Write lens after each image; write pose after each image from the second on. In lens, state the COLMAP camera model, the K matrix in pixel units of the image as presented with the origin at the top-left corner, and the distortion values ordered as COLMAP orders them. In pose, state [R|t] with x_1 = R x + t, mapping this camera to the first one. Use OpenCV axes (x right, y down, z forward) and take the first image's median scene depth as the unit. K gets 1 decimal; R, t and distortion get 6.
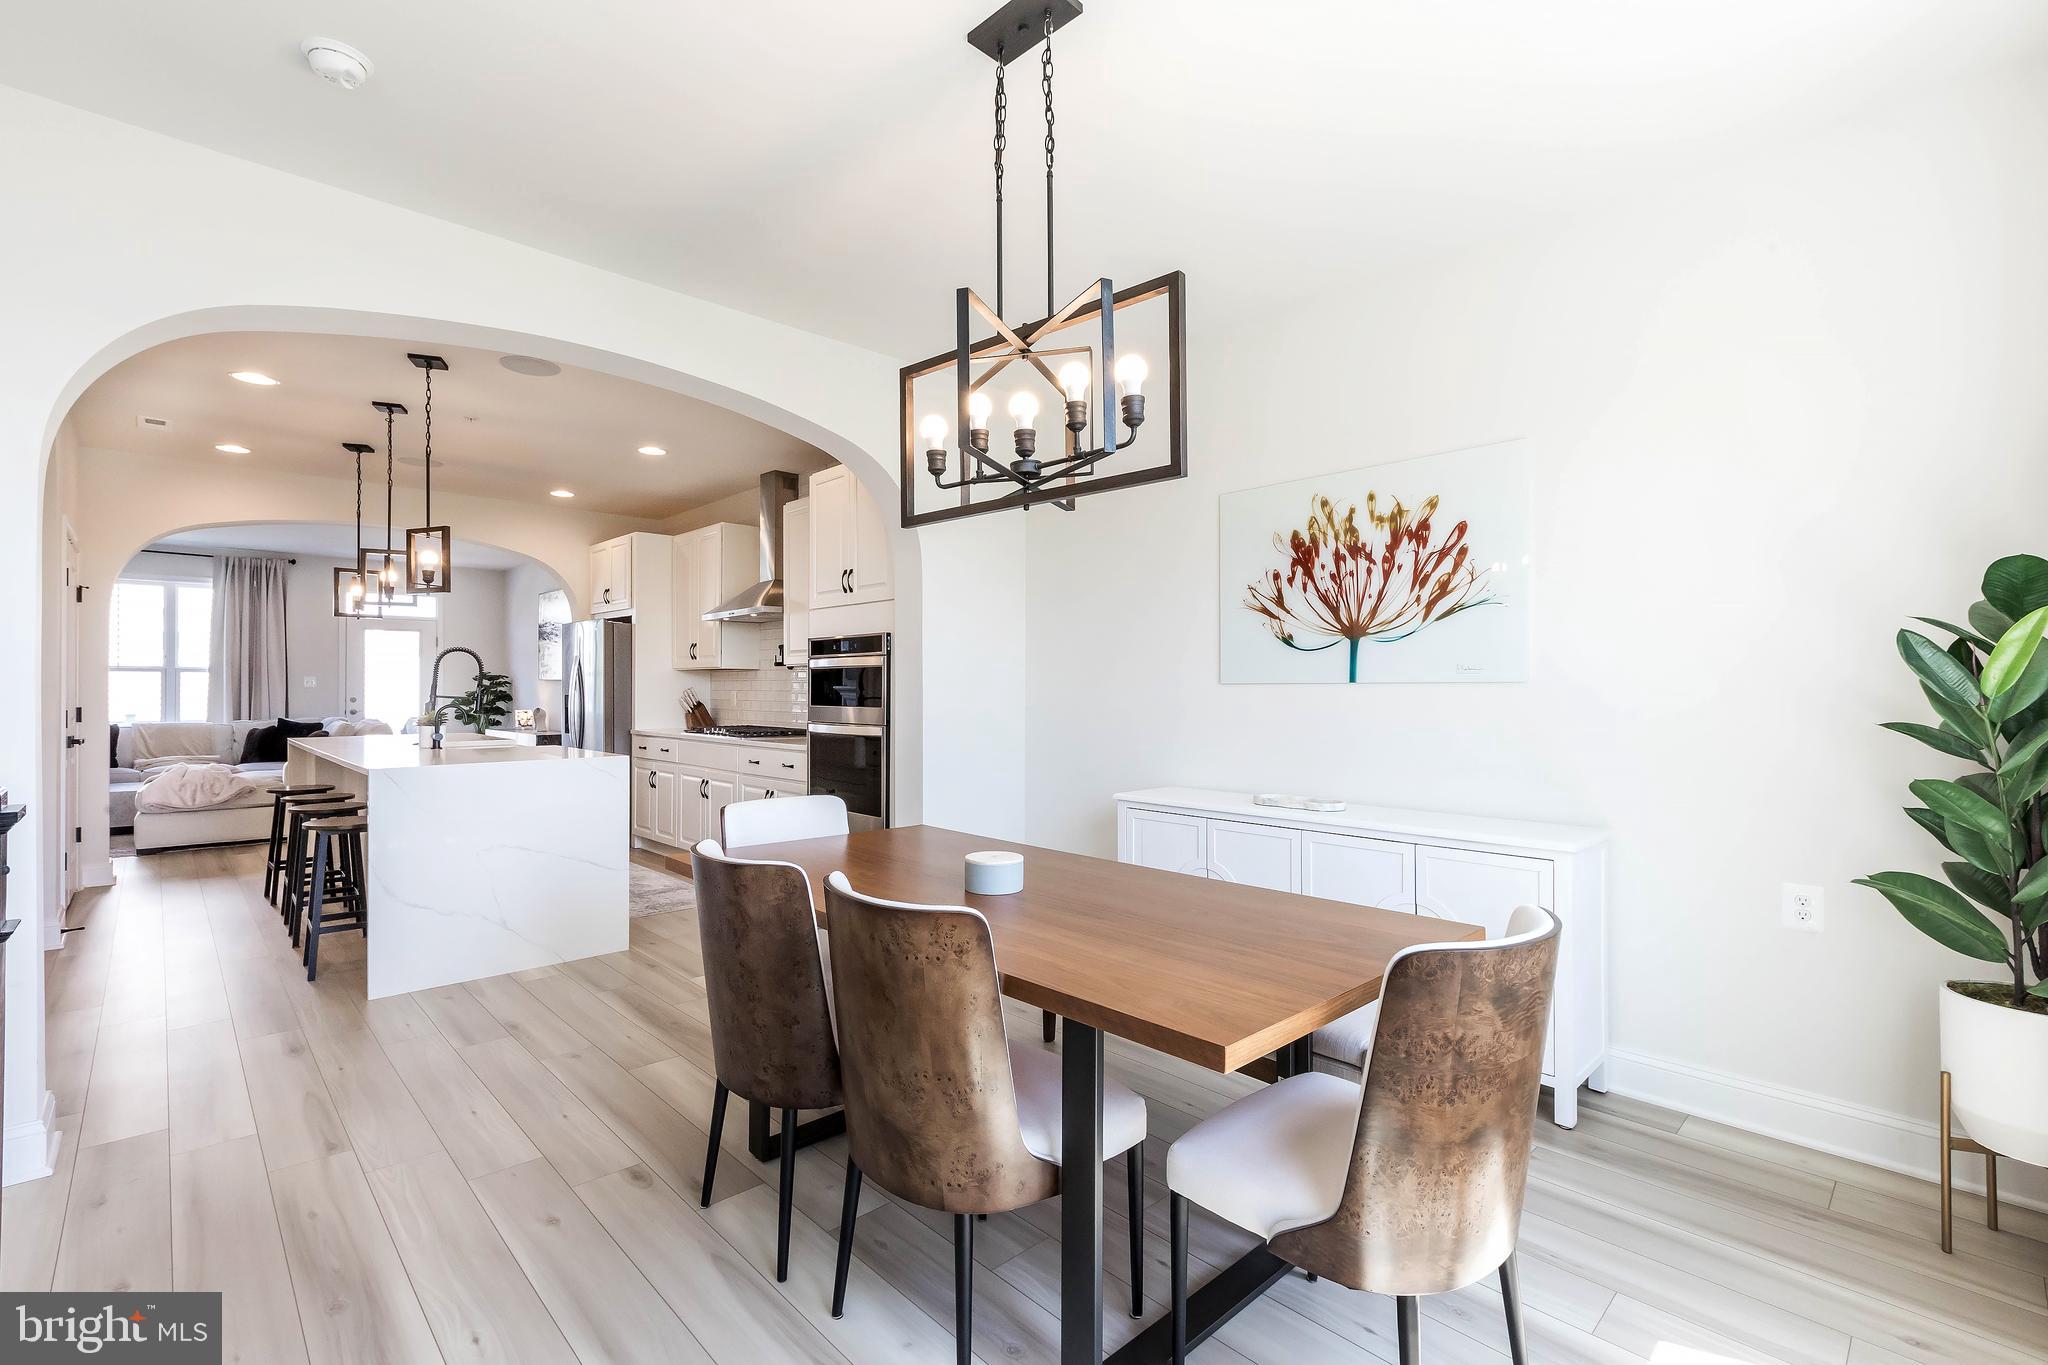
lens RADIAL K [[934.2, 0, 1039.2], [0, 934.2, 684.9], [0, 0, 1]] dist [-0.001304, -0.001368]
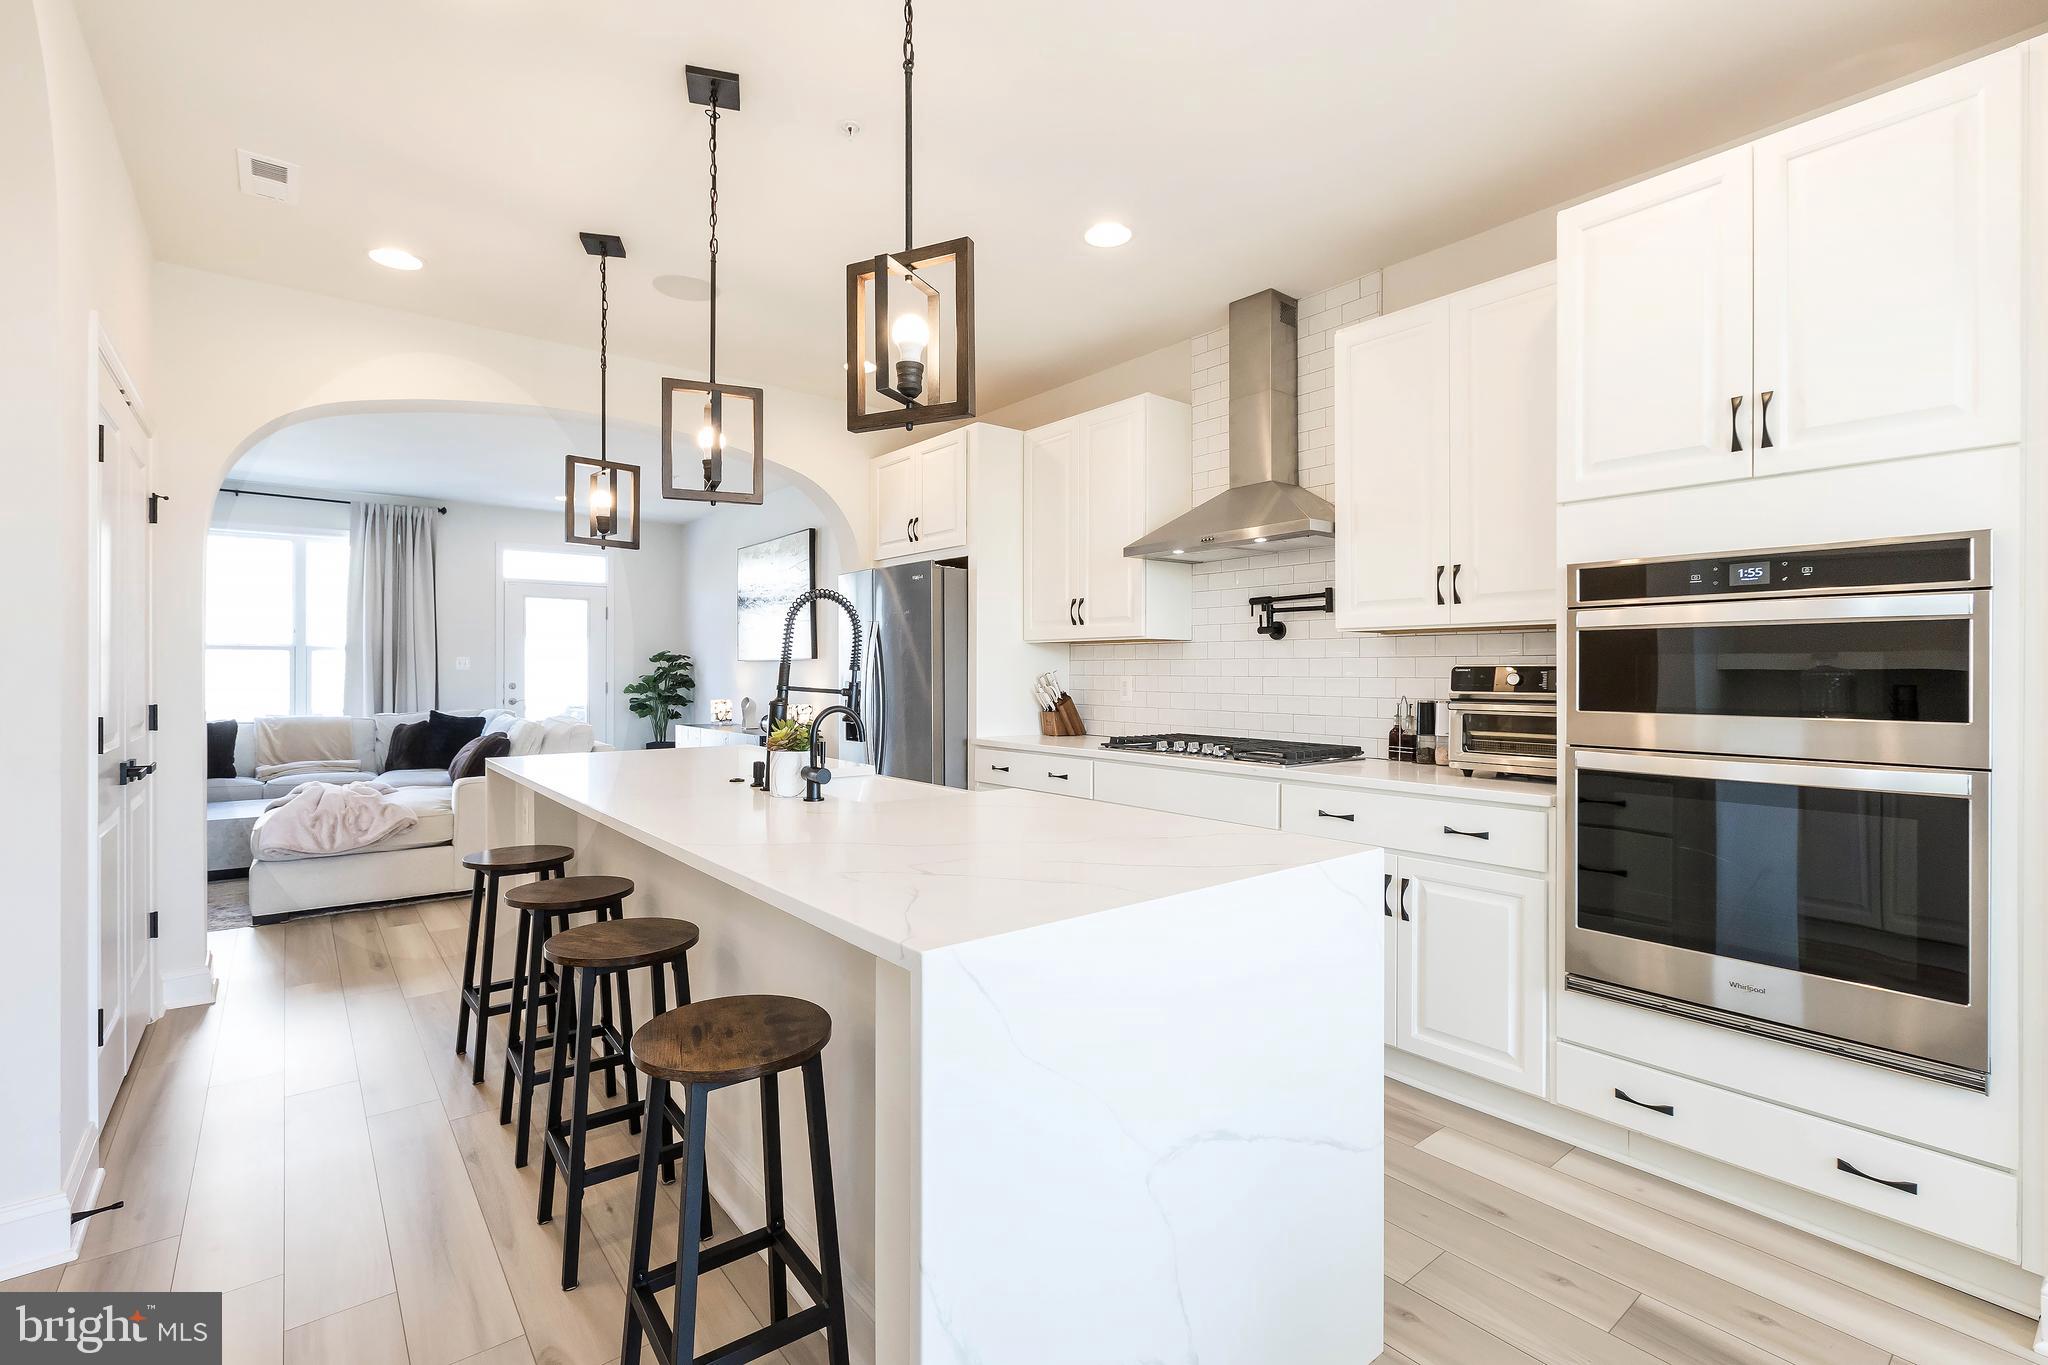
lens RADIAL K [[934.2, 0, 1014.8], [0, 934.2, 679.5], [0, 0, 1]] dist [-0.001304, -0.001368]
pose [[0.995104, 0.000665, -0.098835, -0.363063], [0.000593, 0.999919, 0.012700, 0.000515], [0.098836, -0.012696, 0.995023, 0.394245]]
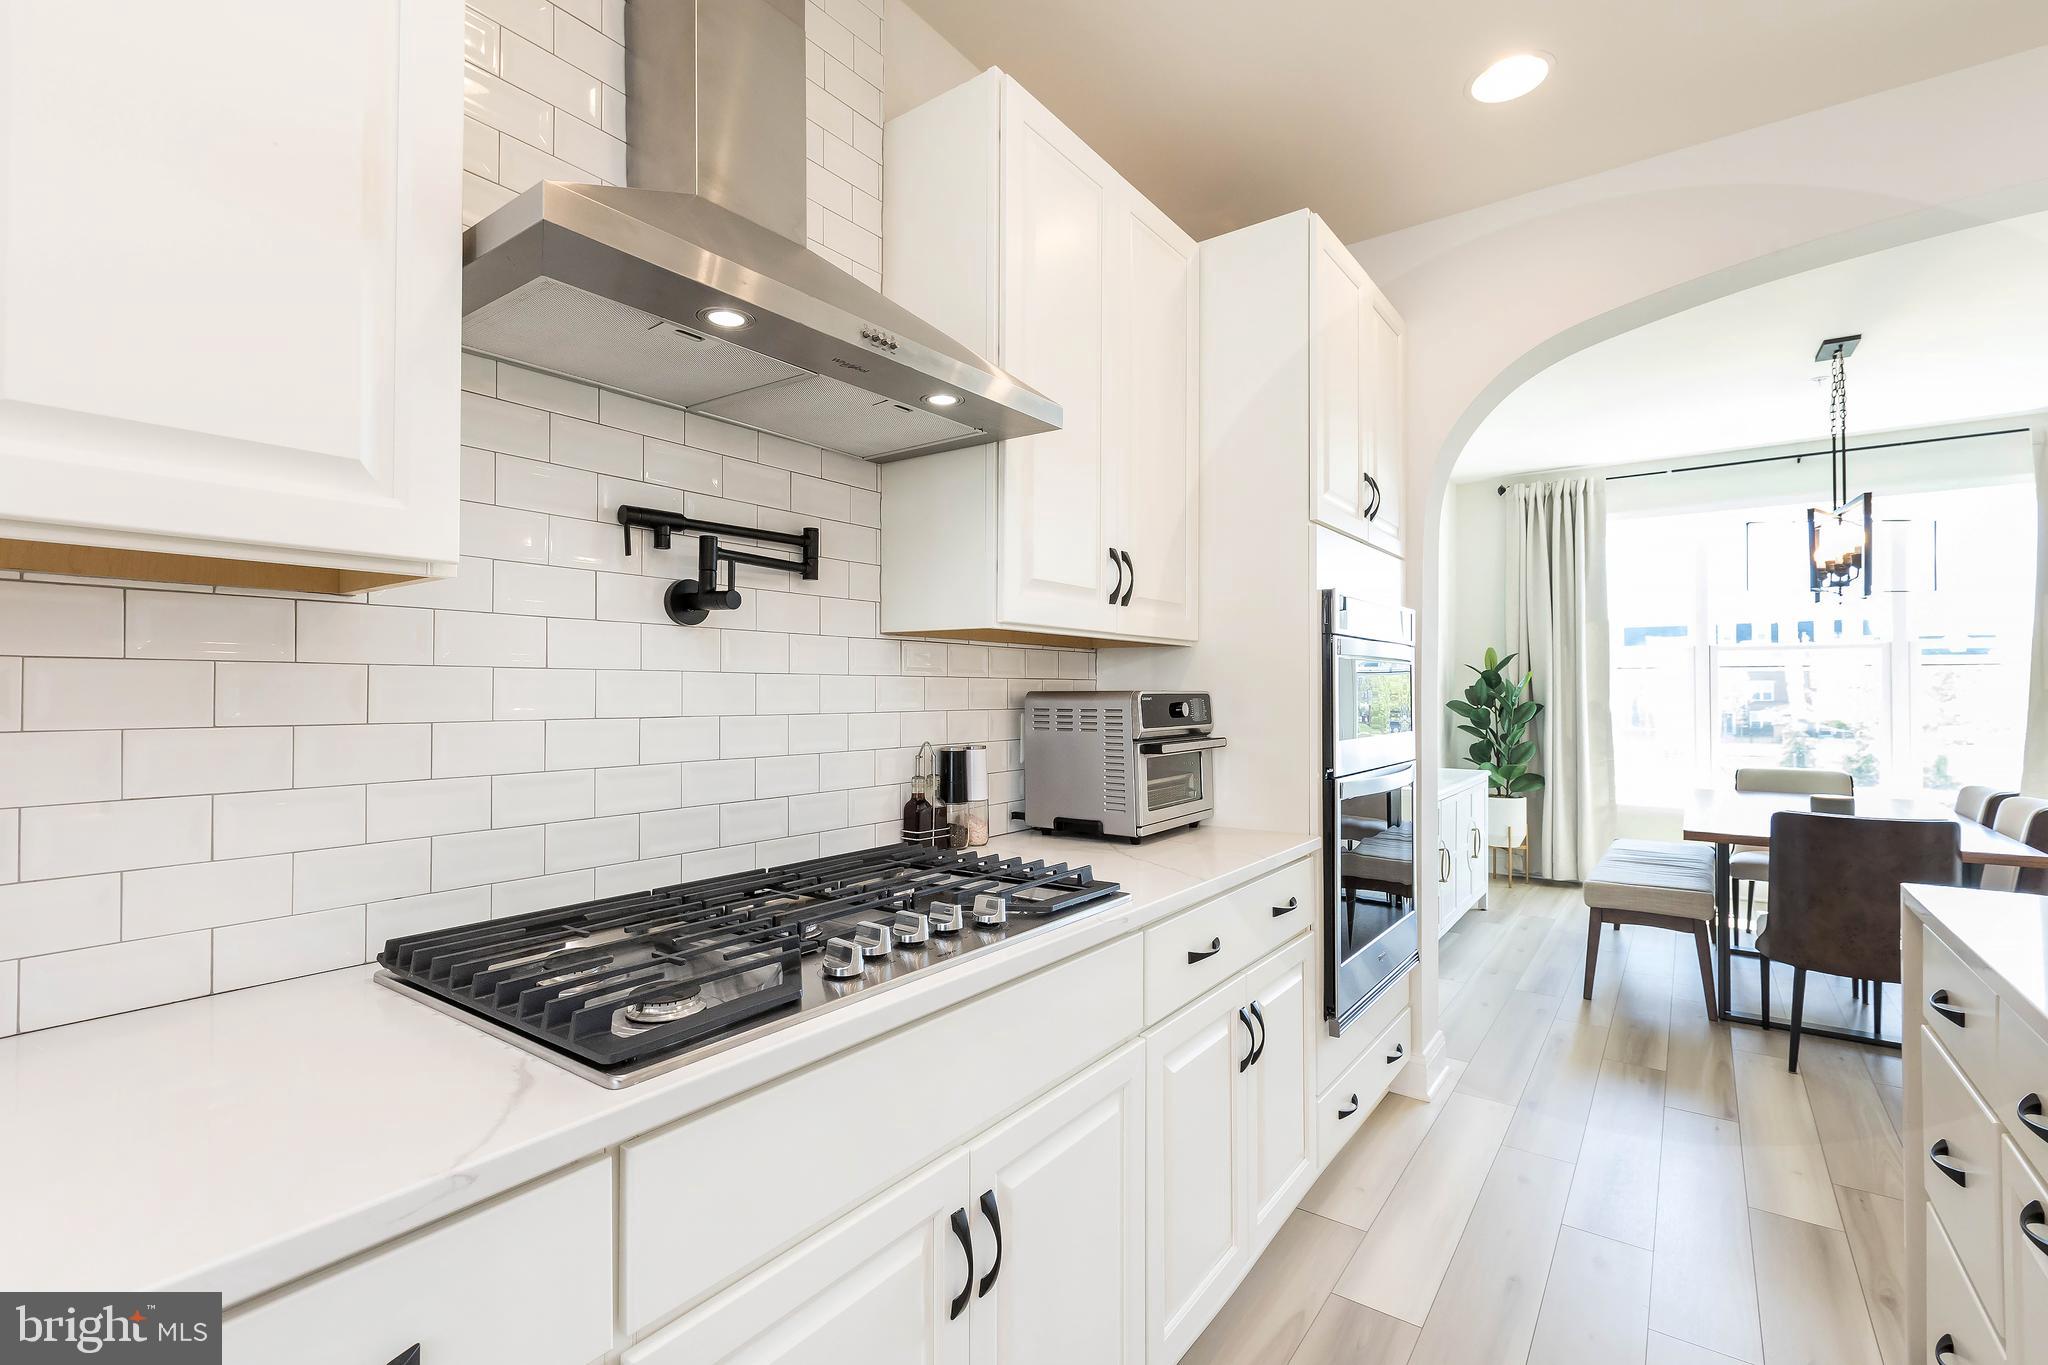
lens RADIAL K [[934.2, 0, 1012.9], [0, 934.2, 680.4], [0, 0, 1]] dist [-0.001304, -0.001368]
pose [[-0.167793, 0.011366, 0.985757, -0.500841], [-0.006299, 0.999901, -0.012601, -0.000276], [-0.985802, -0.008323, -0.167705, 0.932243]]
